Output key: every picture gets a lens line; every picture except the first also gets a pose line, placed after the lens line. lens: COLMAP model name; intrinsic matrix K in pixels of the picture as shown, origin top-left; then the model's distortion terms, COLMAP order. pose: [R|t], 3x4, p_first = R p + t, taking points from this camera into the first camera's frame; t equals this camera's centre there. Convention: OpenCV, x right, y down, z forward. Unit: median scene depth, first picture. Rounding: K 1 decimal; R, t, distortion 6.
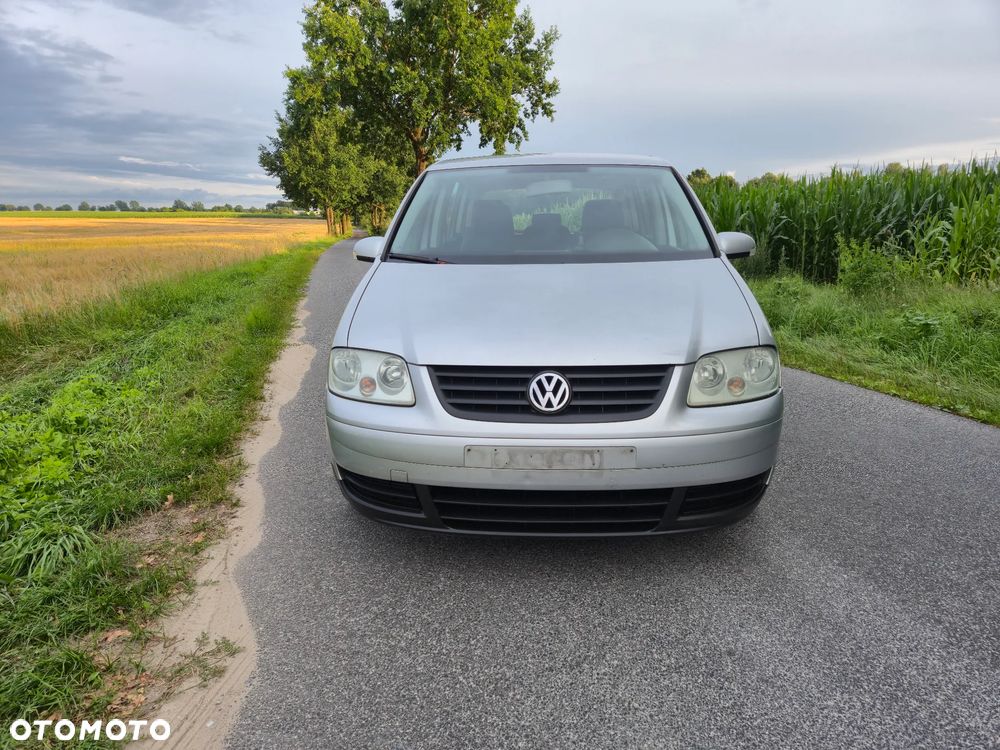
lens RADIAL K [[690.4, 0, 524.4], [0, 690.4, 374.3], [0, 0, 1]] dist [0.066470, -0.063341]
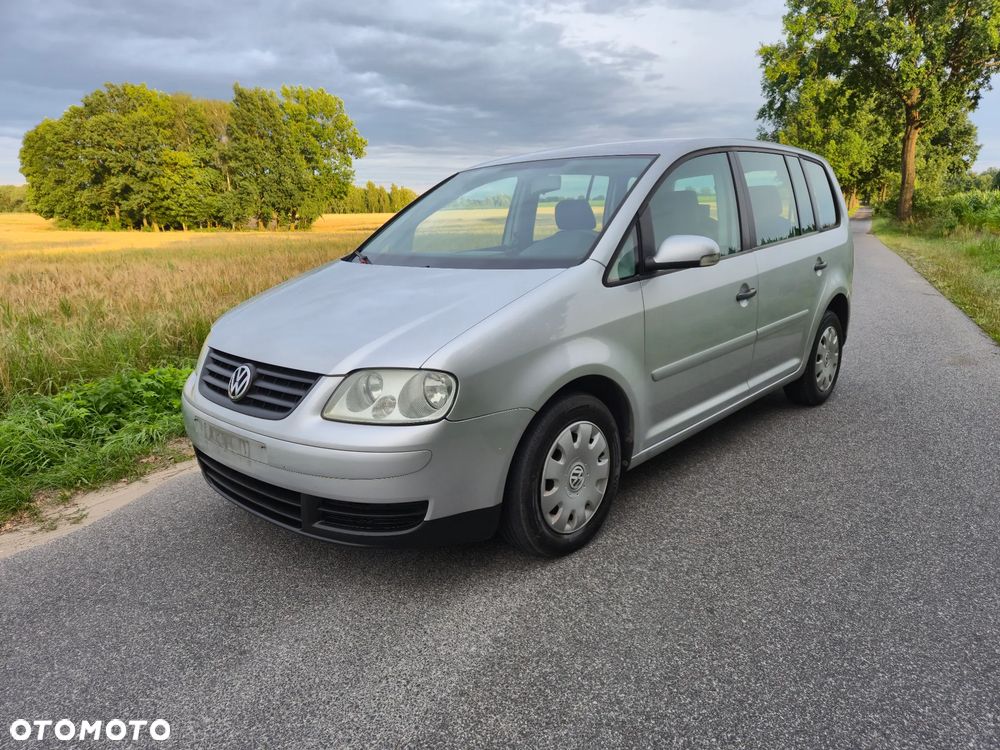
lens RADIAL K [[690.4, 0, 497.7], [0, 690.4, 383.5], [0, 0, 1]] dist [0.066470, -0.063341]
pose [[0.756419, 0.147048, -0.637344, 0.073427], [-0.123427, 0.988985, 0.081691, -0.007967], [0.642337, 0.016873, 0.766237, 0.027014]]
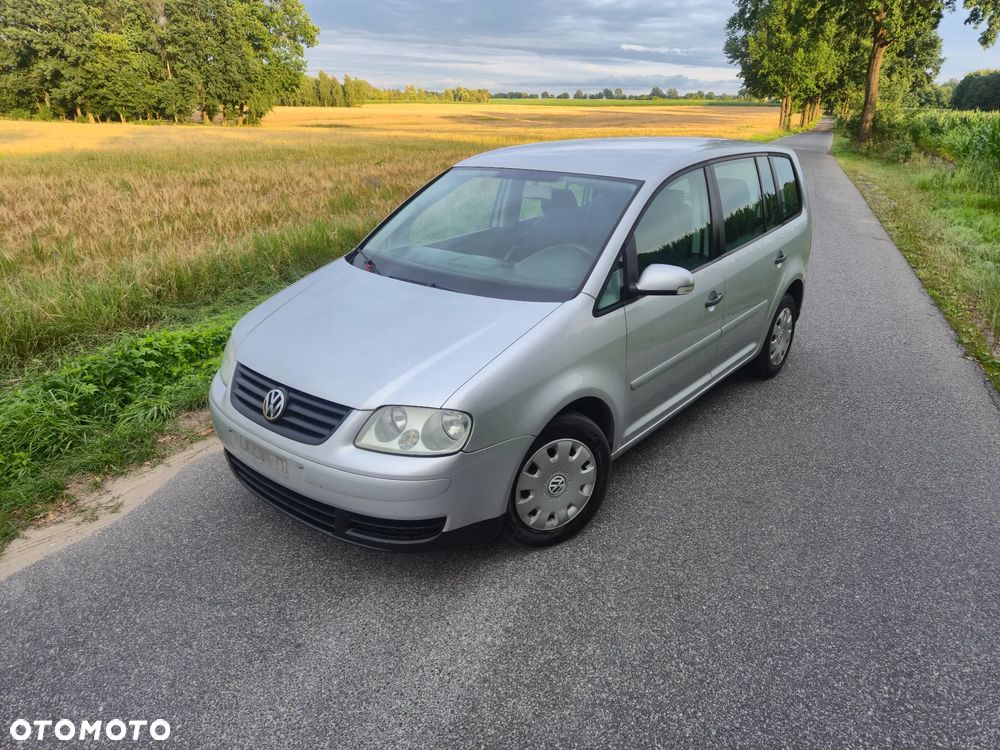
lens RADIAL K [[690.4, 0, 507.7], [0, 690.4, 376.3], [0, 0, 1]] dist [0.066470, -0.063341]
pose [[0.797645, 0.228168, -0.558303, 0.073357], [-0.141921, 0.970693, 0.193942, -0.022670], [0.586192, -0.075462, 0.806650, 0.015023]]
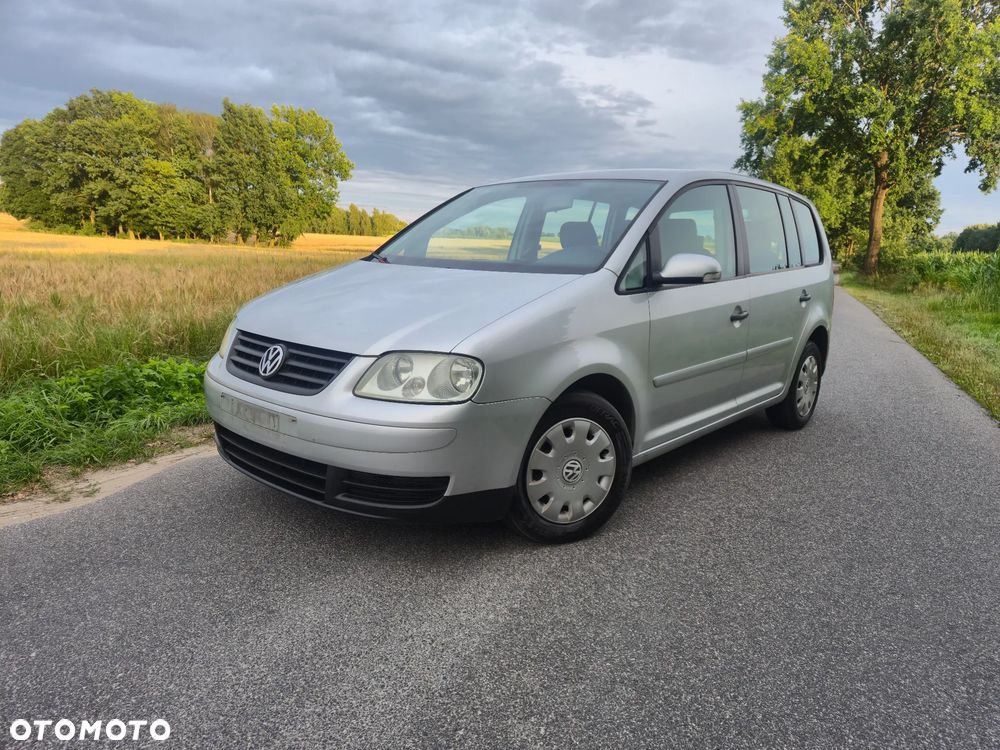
lens RADIAL K [[690.4, 0, 504.7], [0, 690.4, 382.1], [0, 0, 1]] dist [0.066470, -0.063341]
pose [[0.779337, 0.160618, -0.605670, 0.072995], [-0.180017, 0.983233, 0.029111, -0.003091], [0.600190, 0.086344, 0.795183, 0.019823]]
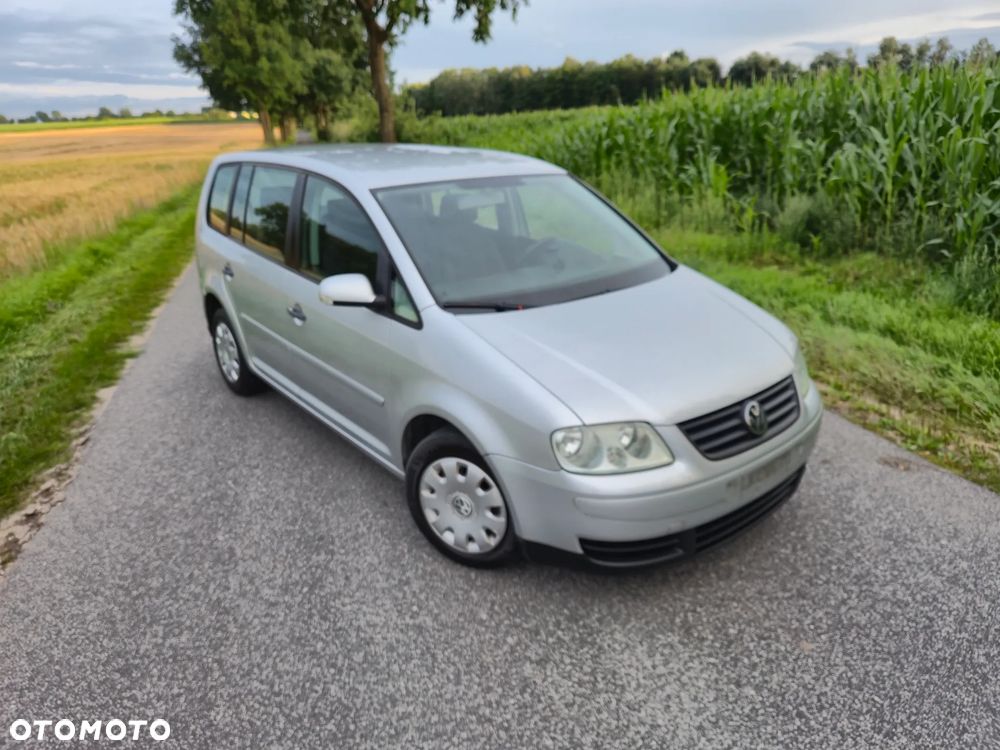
lens RADIAL K [[698.2, 0, 509.3], [0, 698.2, 381.2], [0, 0, 1]] dist [0.027412, -0.033699]
pose [[0.998692, -0.044658, 0.024915, -0.060401], [0.040564, 0.988480, 0.145815, -0.084136], [-0.031140, -0.144613, 0.988998, 0.311241]]
